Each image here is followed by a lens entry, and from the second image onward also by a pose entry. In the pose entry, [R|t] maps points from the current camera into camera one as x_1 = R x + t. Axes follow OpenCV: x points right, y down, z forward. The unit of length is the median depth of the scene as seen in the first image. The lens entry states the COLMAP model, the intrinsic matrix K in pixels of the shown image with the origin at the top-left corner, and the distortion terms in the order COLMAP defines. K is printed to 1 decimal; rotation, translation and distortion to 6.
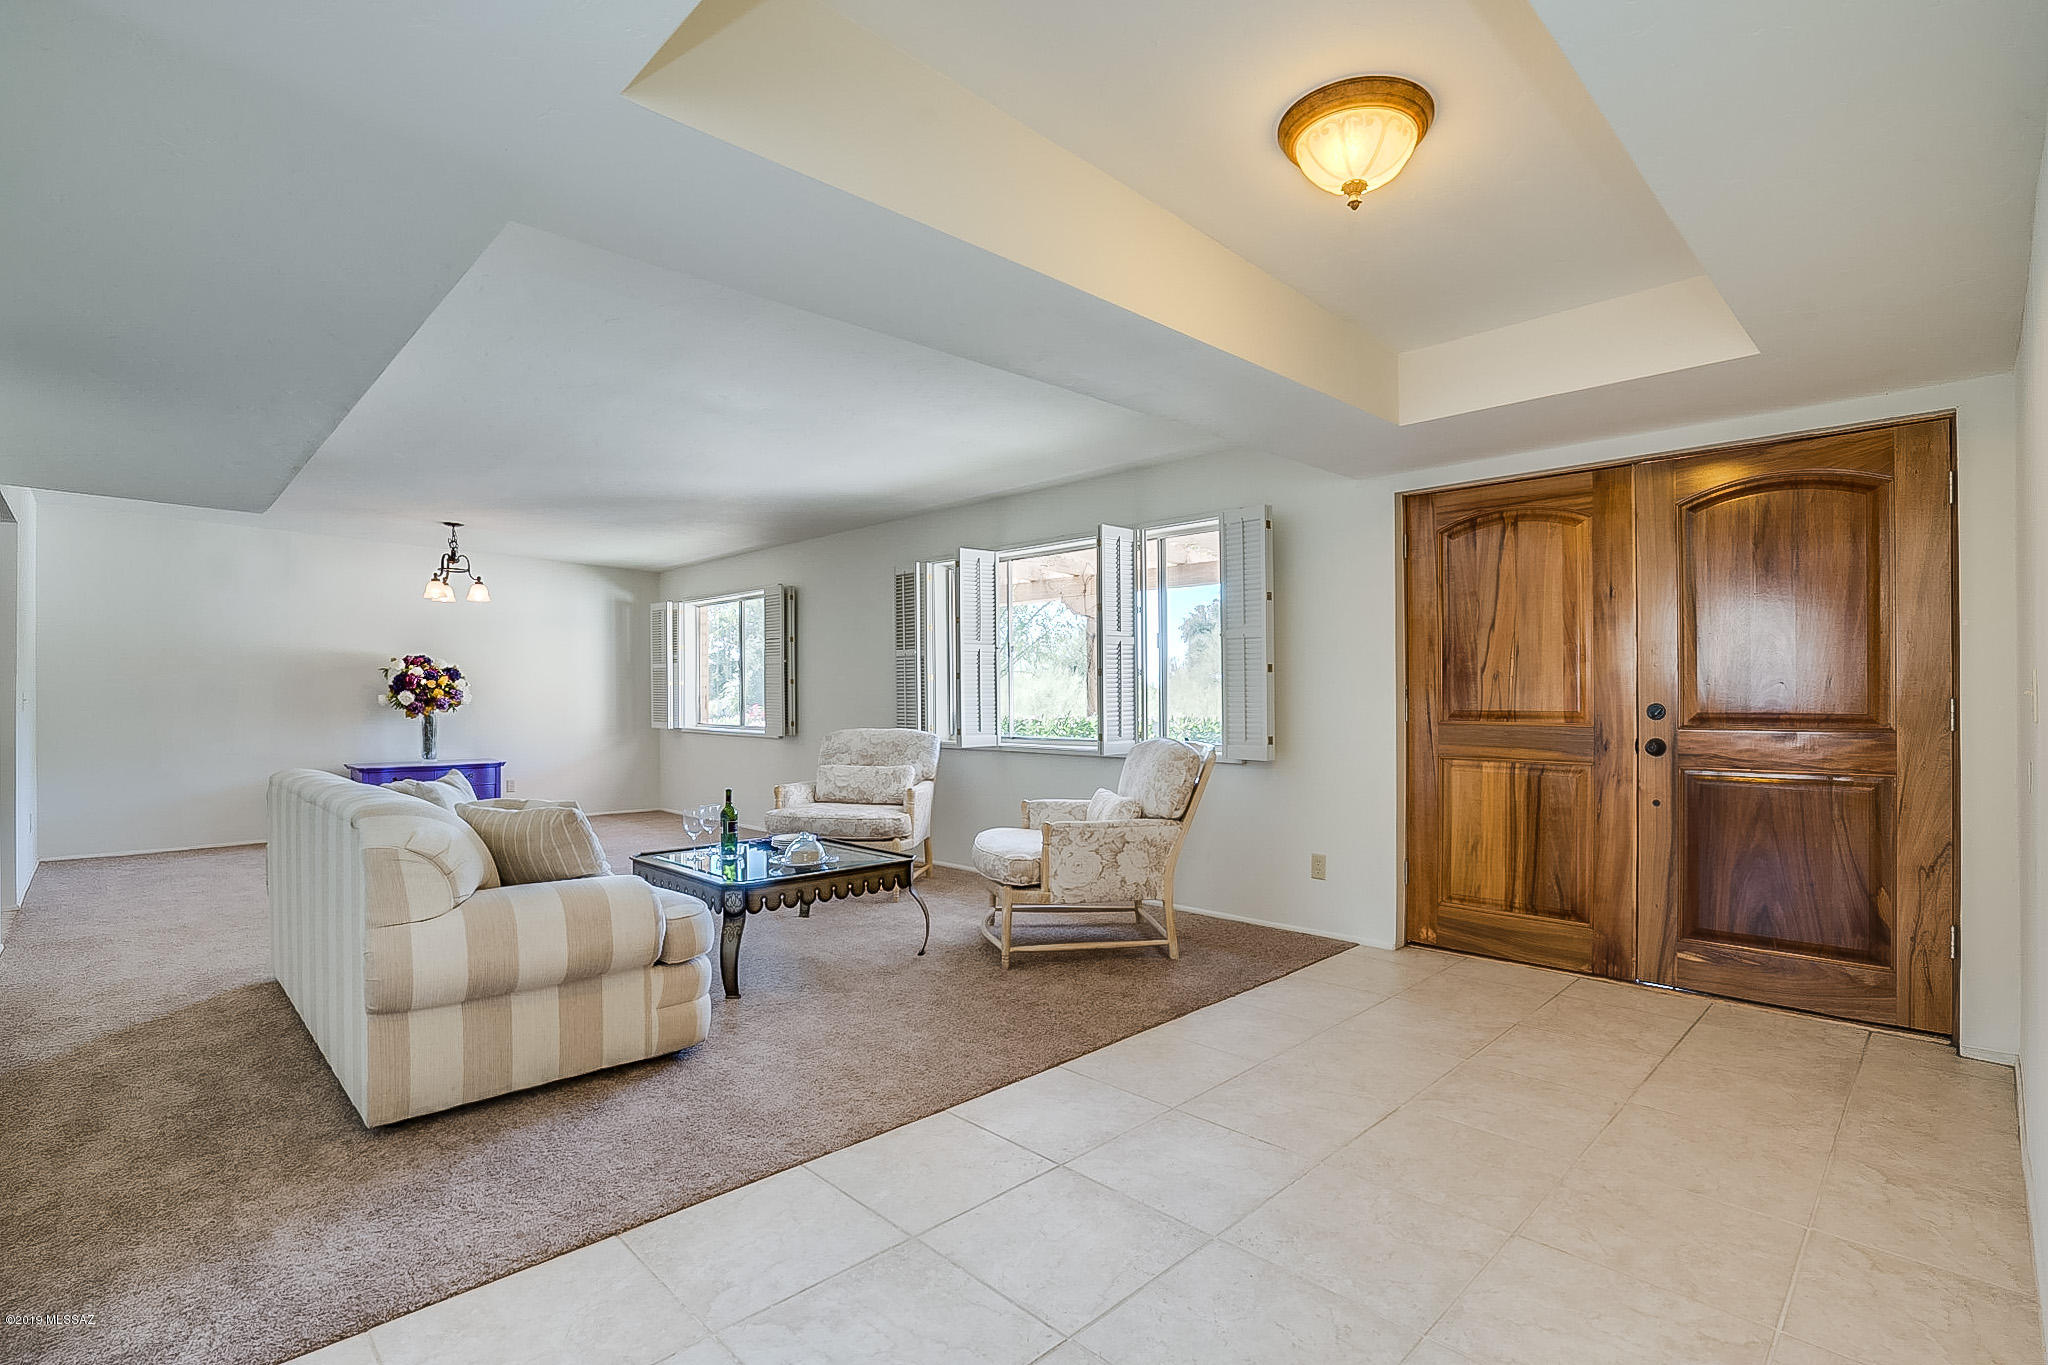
lens RADIAL K [[958.2, 0, 1043.5], [0, 958.2, 692.2], [0, 0, 1]] dist [-0.032010, 0.005959]
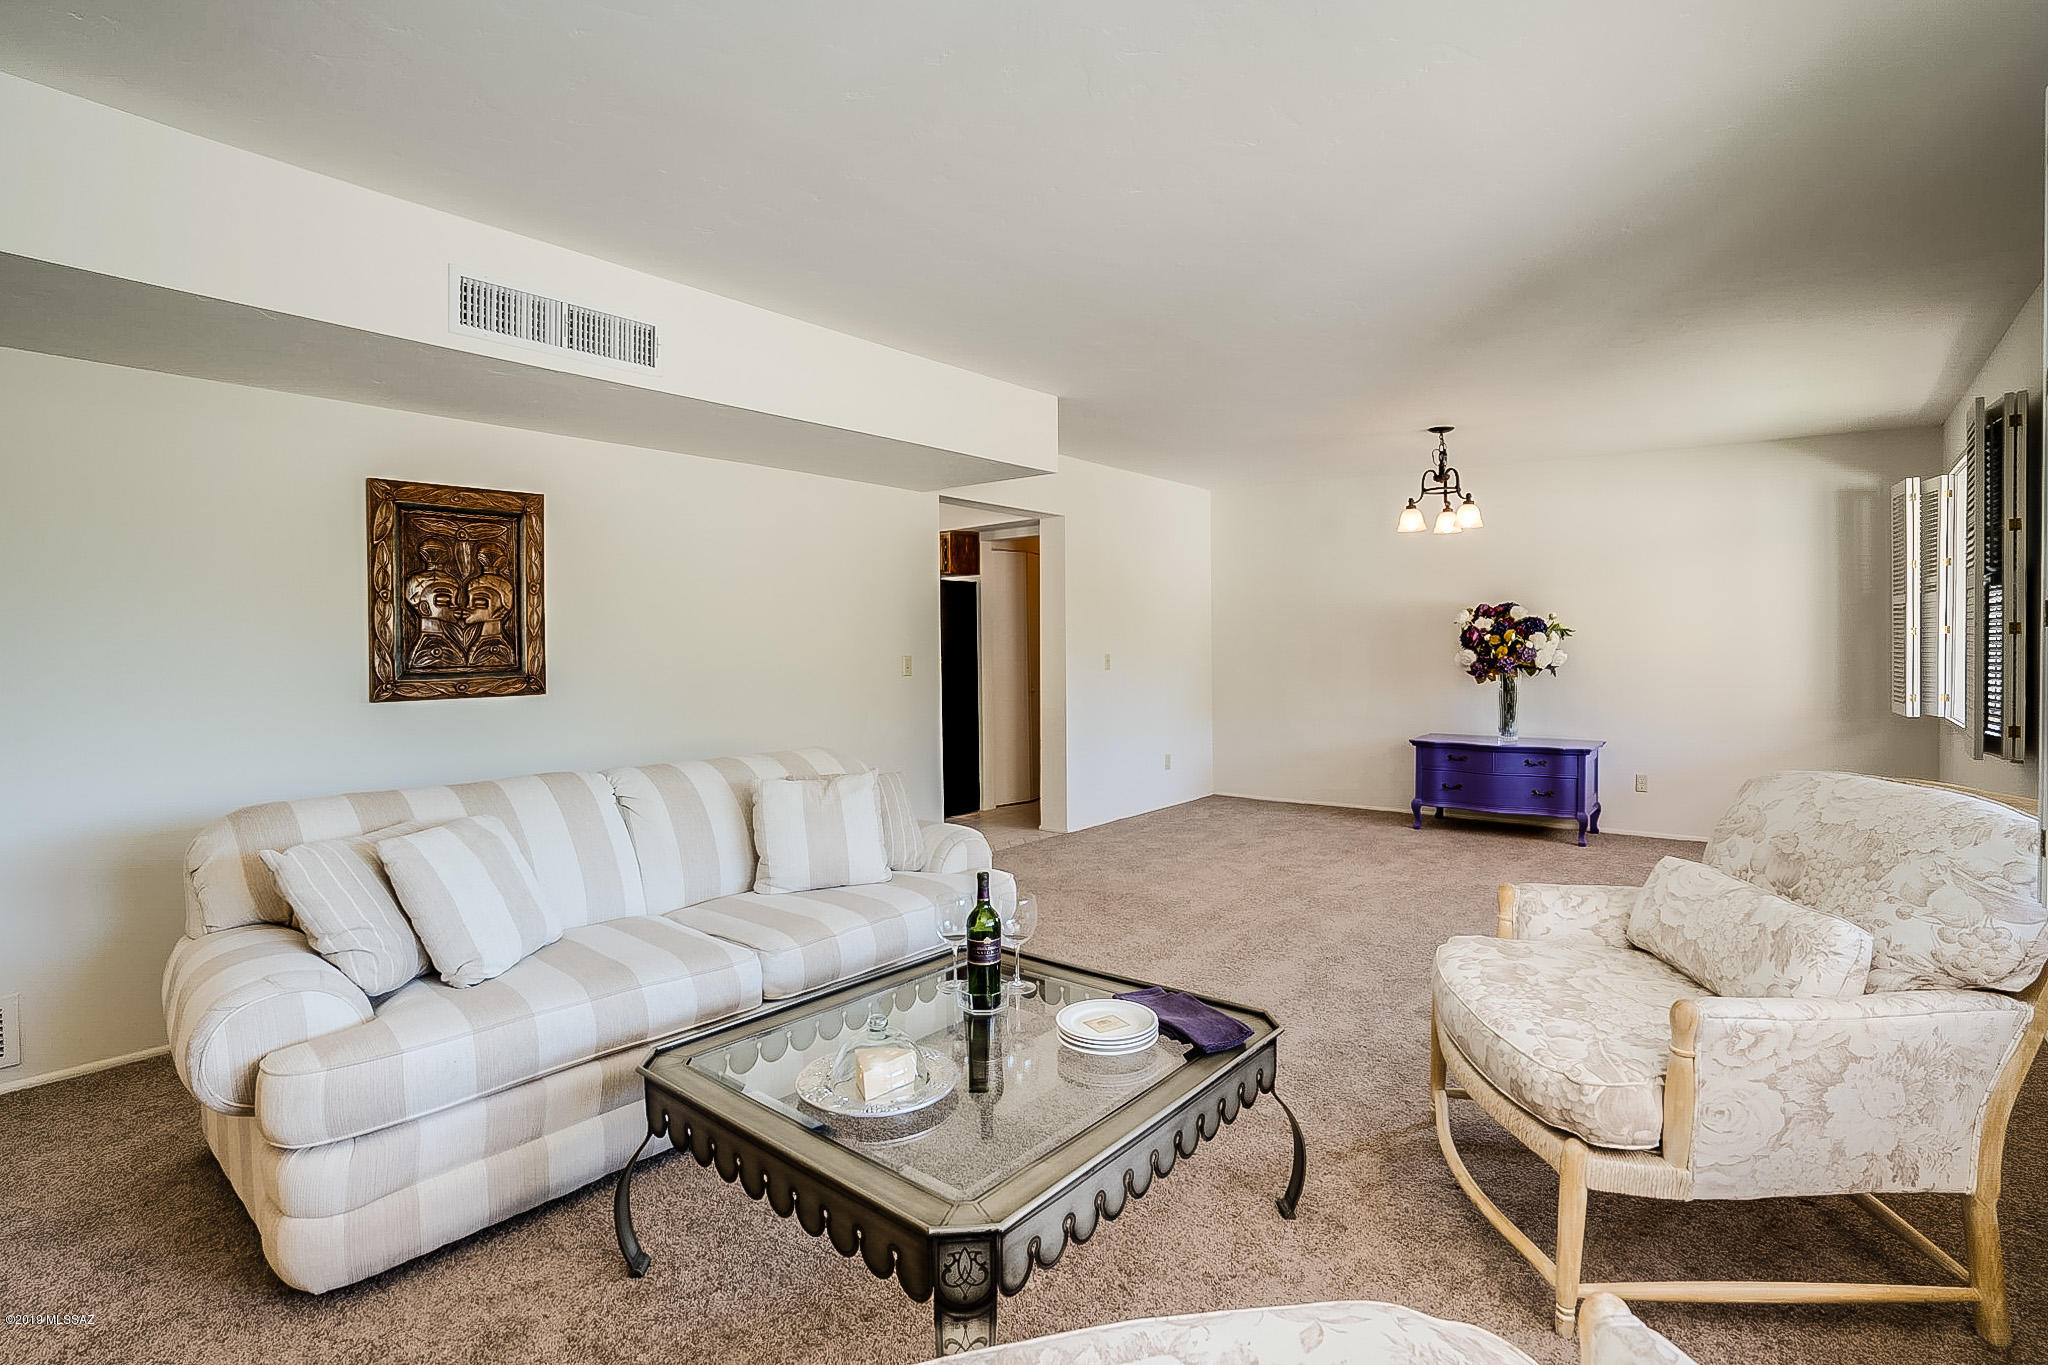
lens RADIAL K [[958.2, 0, 1020.3], [0, 958.2, 663.9], [0, 0, 1]] dist [-0.032010, 0.005959]
pose [[0.086072, 0.018597, -0.996115, 0.094124], [0.013528, 0.999712, 0.019833, -0.009850], [0.996197, -0.015183, 0.085796, 0.545805]]
